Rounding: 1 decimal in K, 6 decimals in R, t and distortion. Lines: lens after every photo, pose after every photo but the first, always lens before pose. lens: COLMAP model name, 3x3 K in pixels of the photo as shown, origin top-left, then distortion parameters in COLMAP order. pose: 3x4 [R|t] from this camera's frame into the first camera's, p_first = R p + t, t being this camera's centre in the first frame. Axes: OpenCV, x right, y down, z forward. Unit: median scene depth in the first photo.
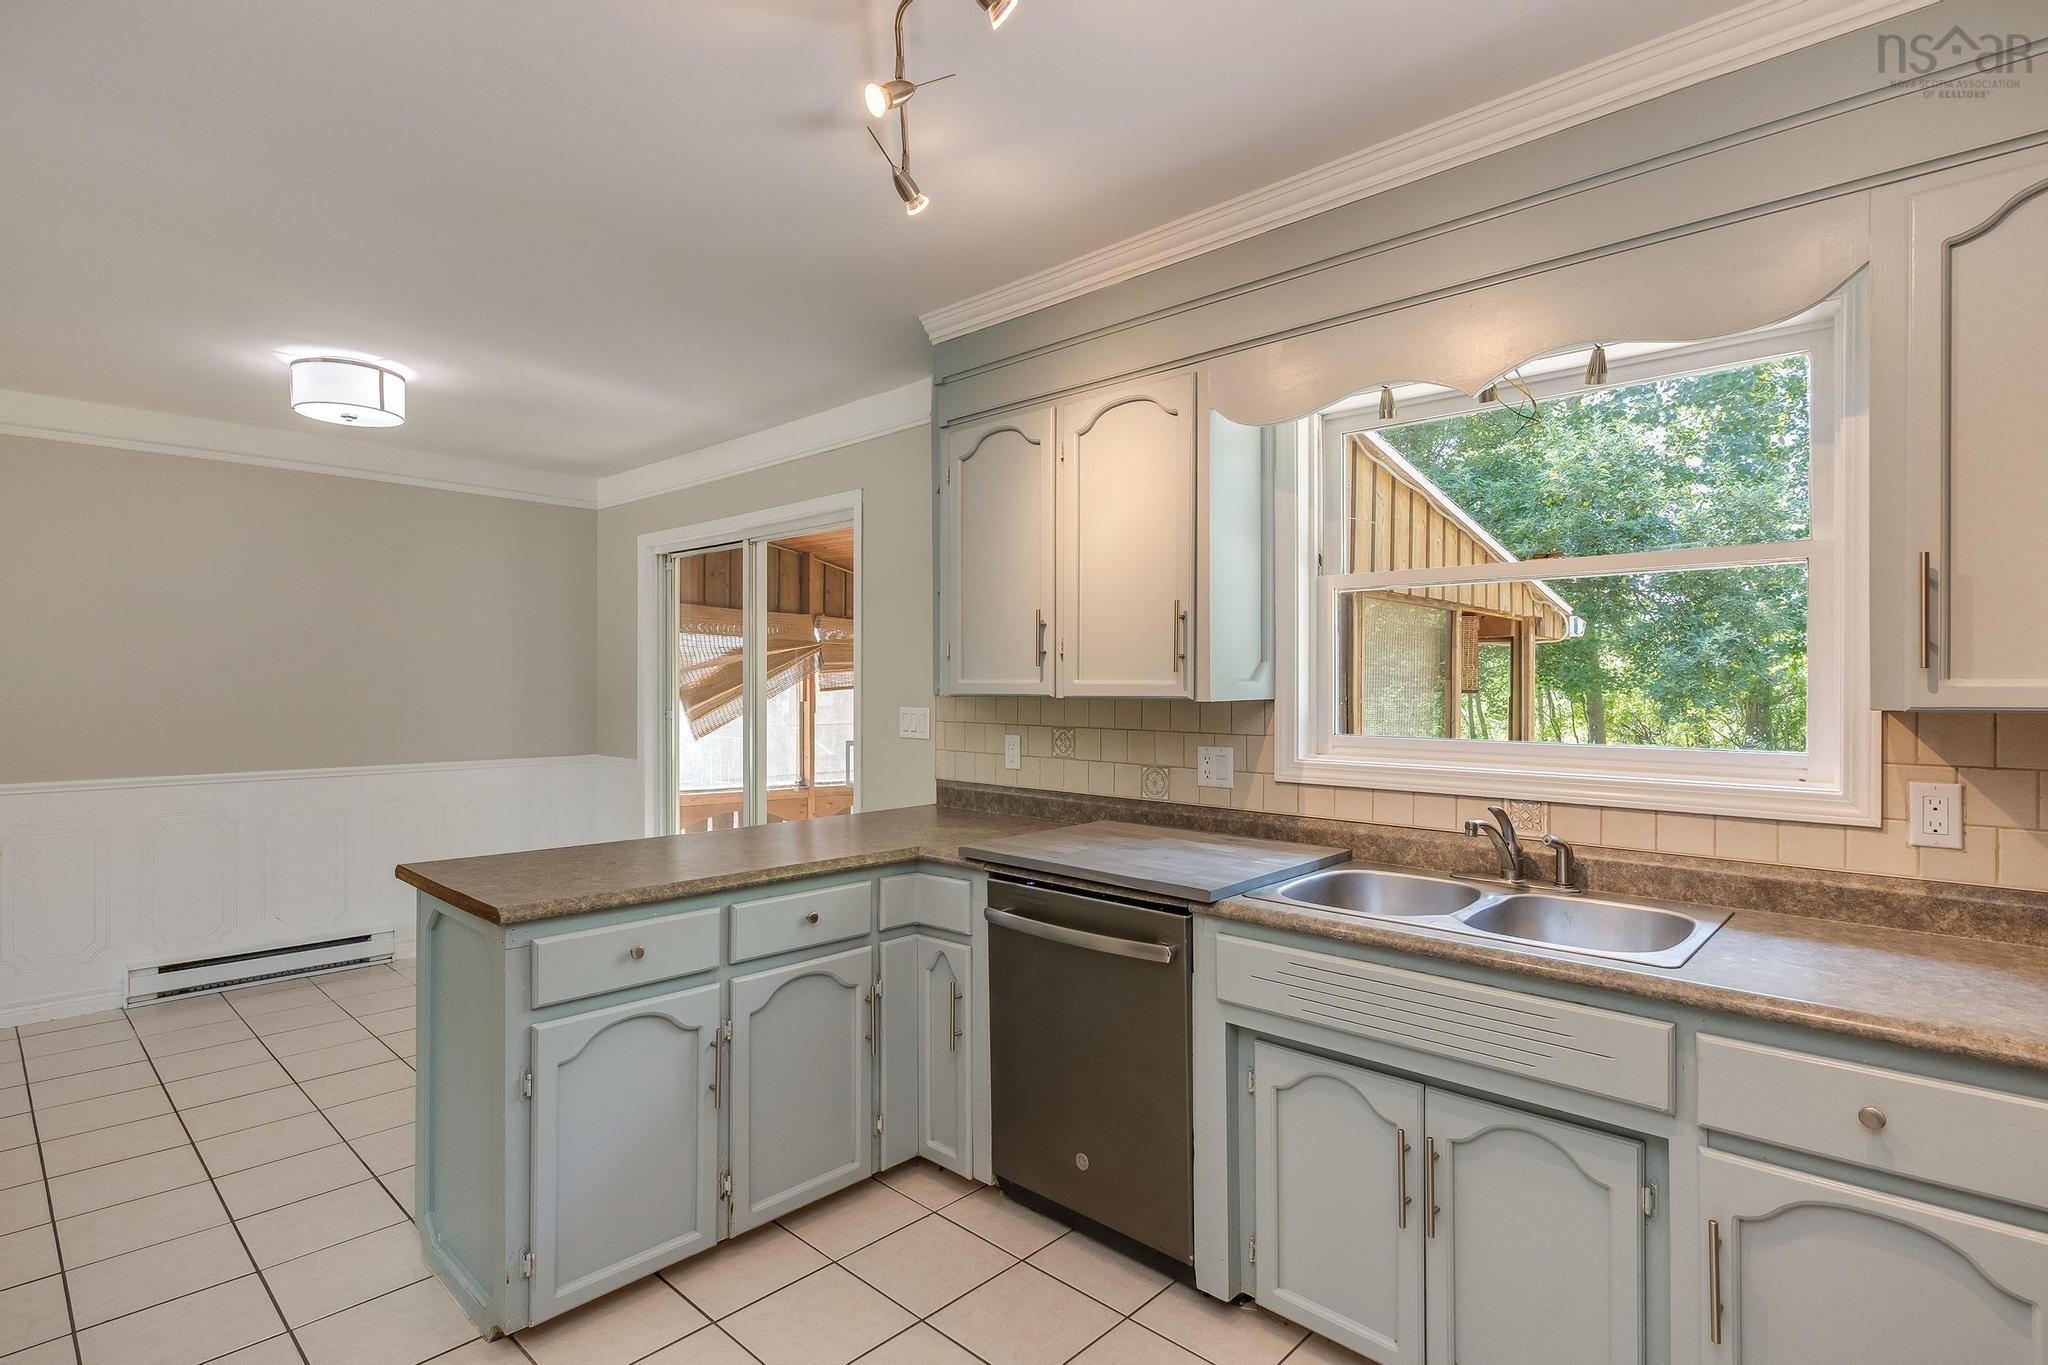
lens RADIAL K [[1012.3, 0, 1029.7], [0, 1012.3, 680.8], [0, 0, 1]] dist [-0.001948, 0.001924]
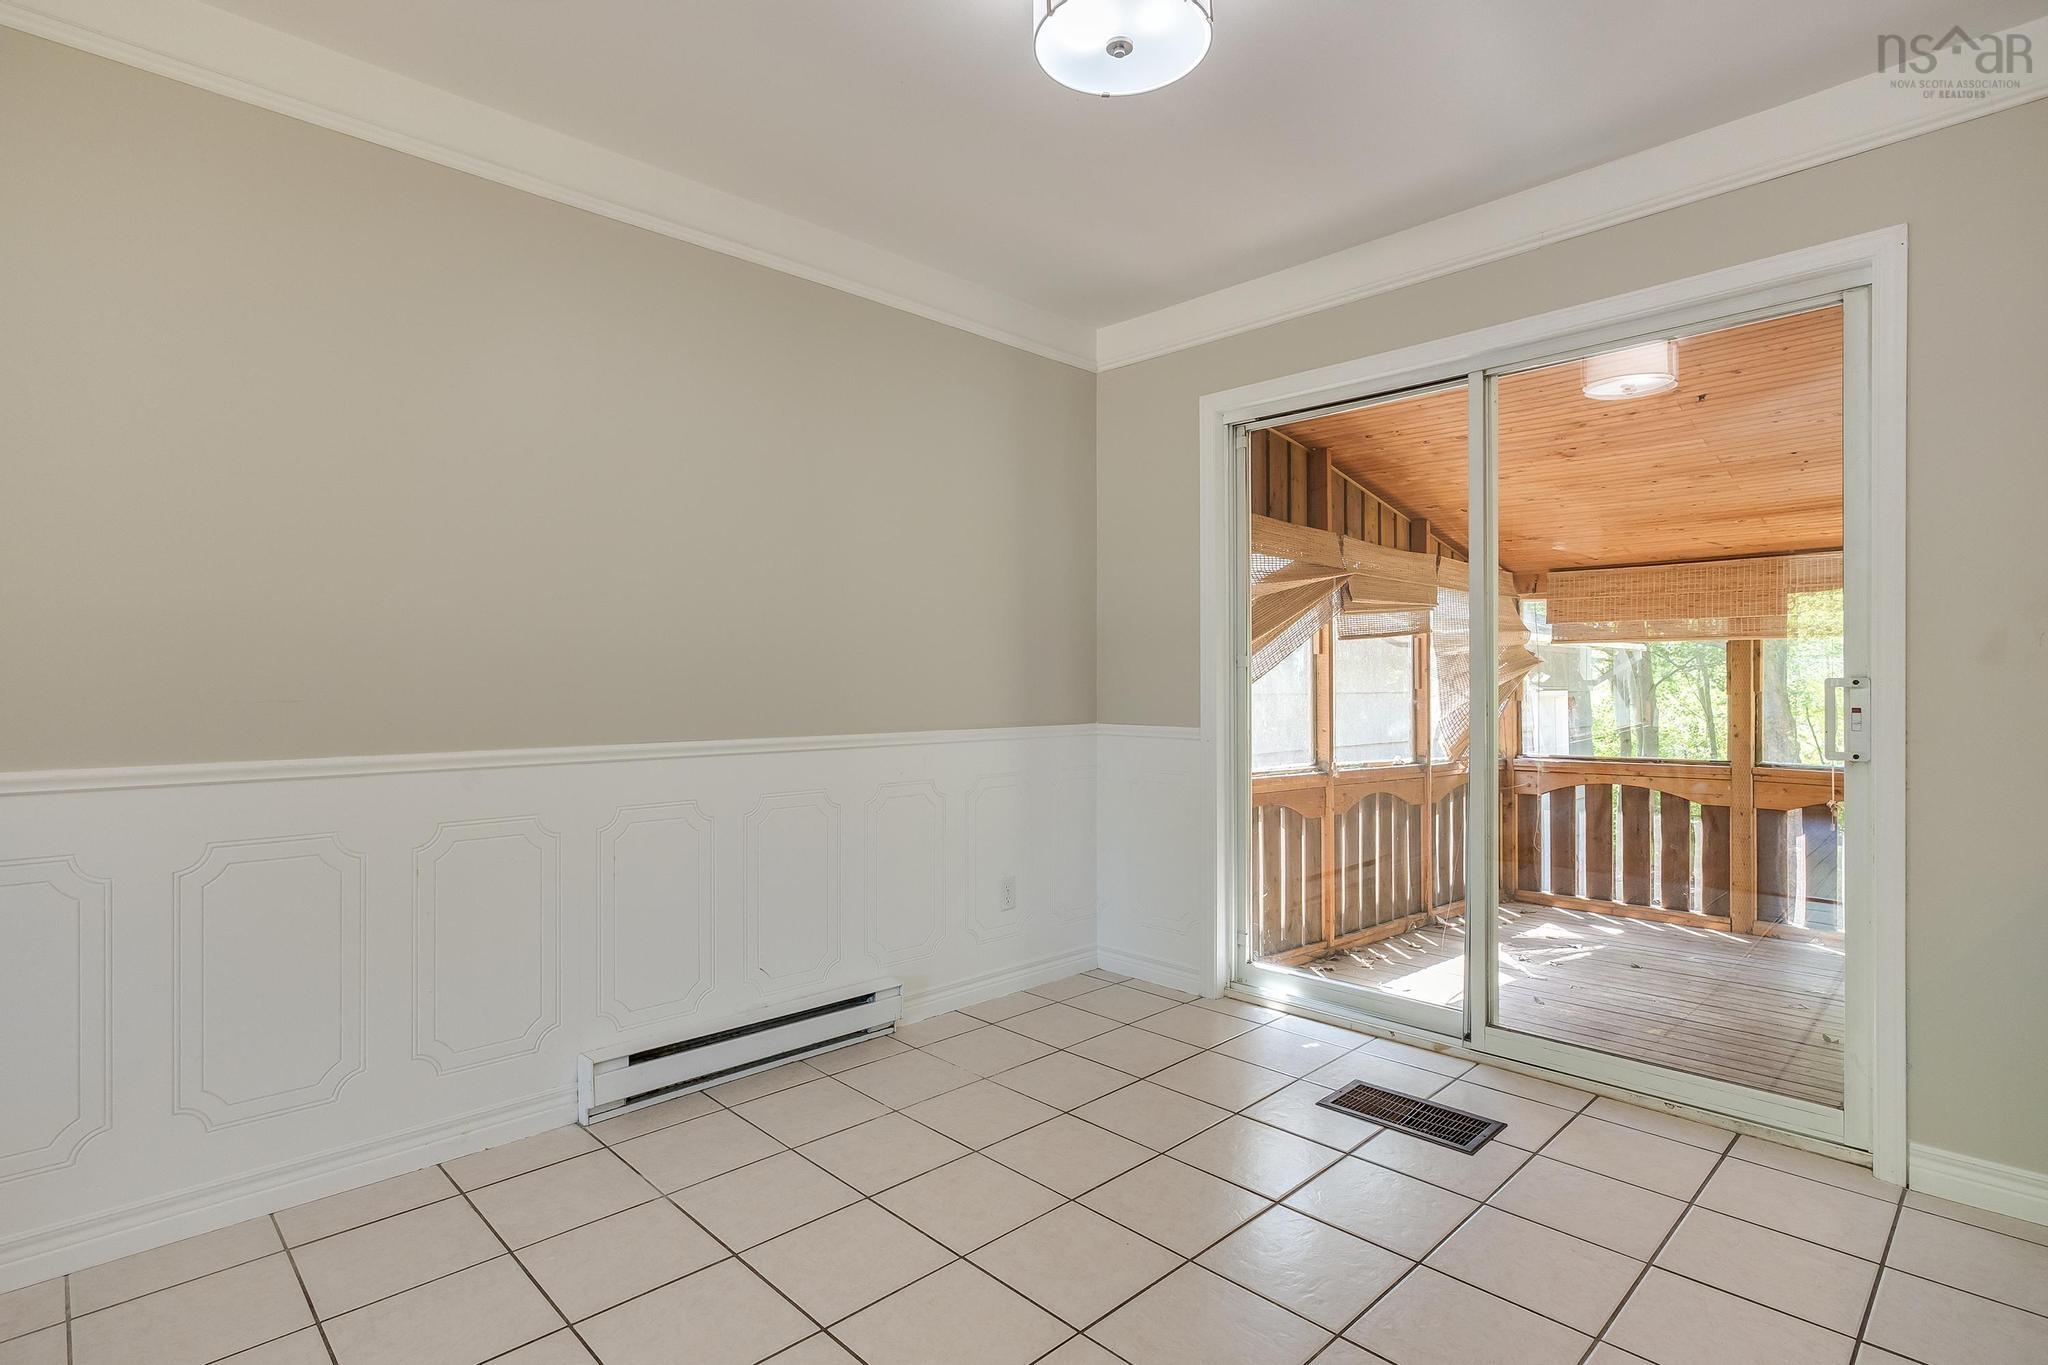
lens RADIAL K [[1012.3, 0, 1017.3], [0, 1012.3, 681.7], [0, 0, 1]] dist [-0.001948, 0.001924]
pose [[0.998779, -0.005601, -0.049080, -0.899880], [0.005768, 0.999978, 0.003250, 0.082905], [0.049061, -0.003529, 0.998790, 0.602252]]
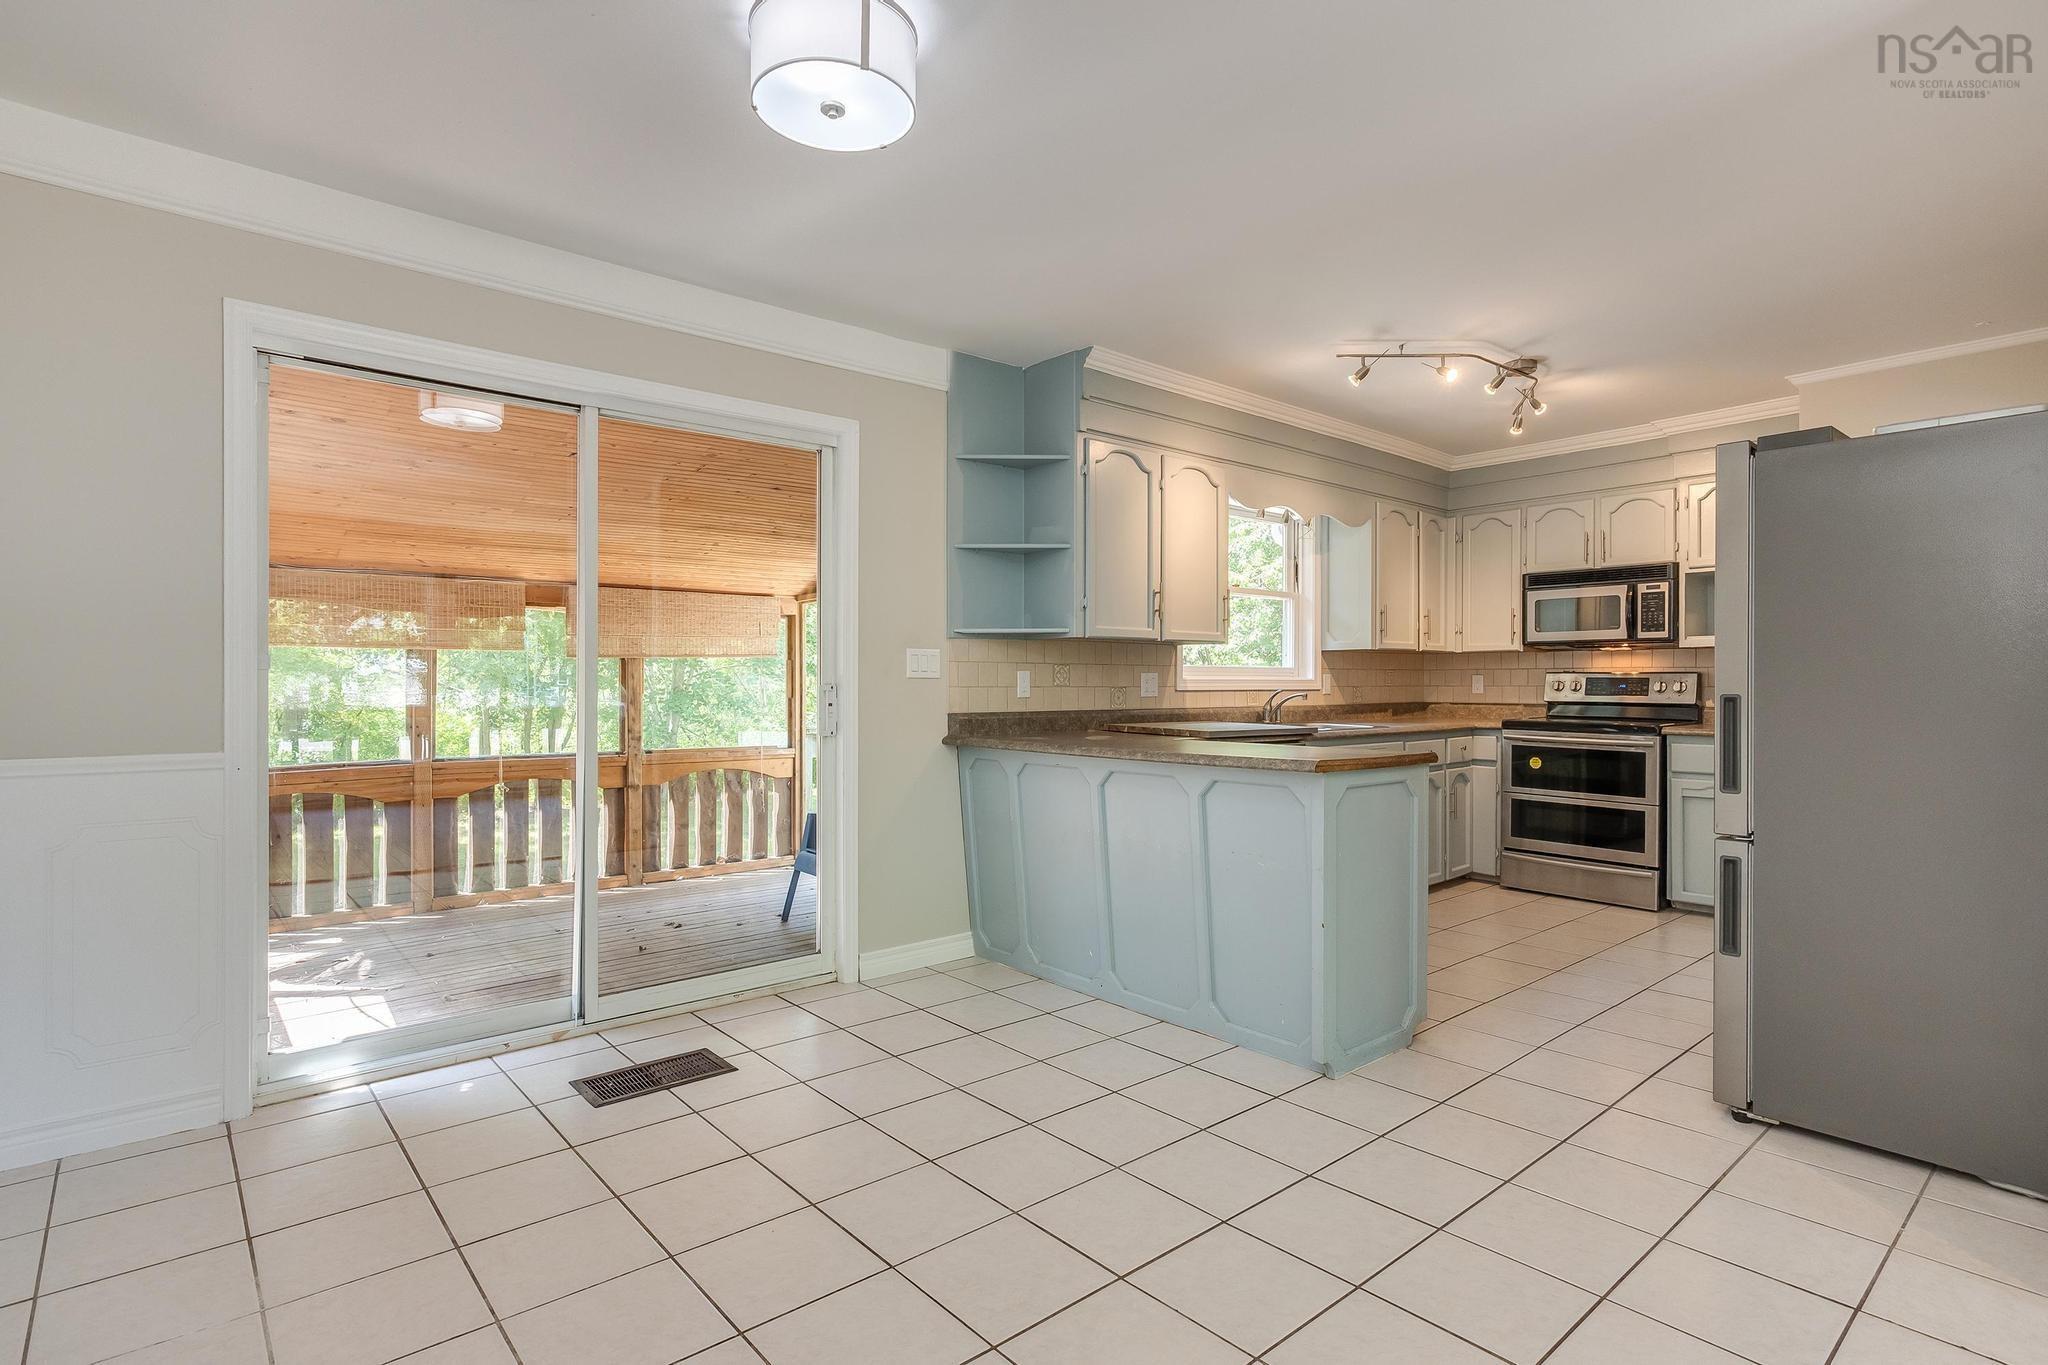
lens RADIAL K [[1012.3, 0, 1042.2], [0, 1012.3, 680.2], [0, 0, 1]] dist [-0.001948, 0.001924]
pose [[0.096814, -0.001967, 0.995301, -1.587990], [-0.002113, 0.999995, 0.002181, 0.076858], [-0.995300, -0.002315, 0.096810, 1.056688]]
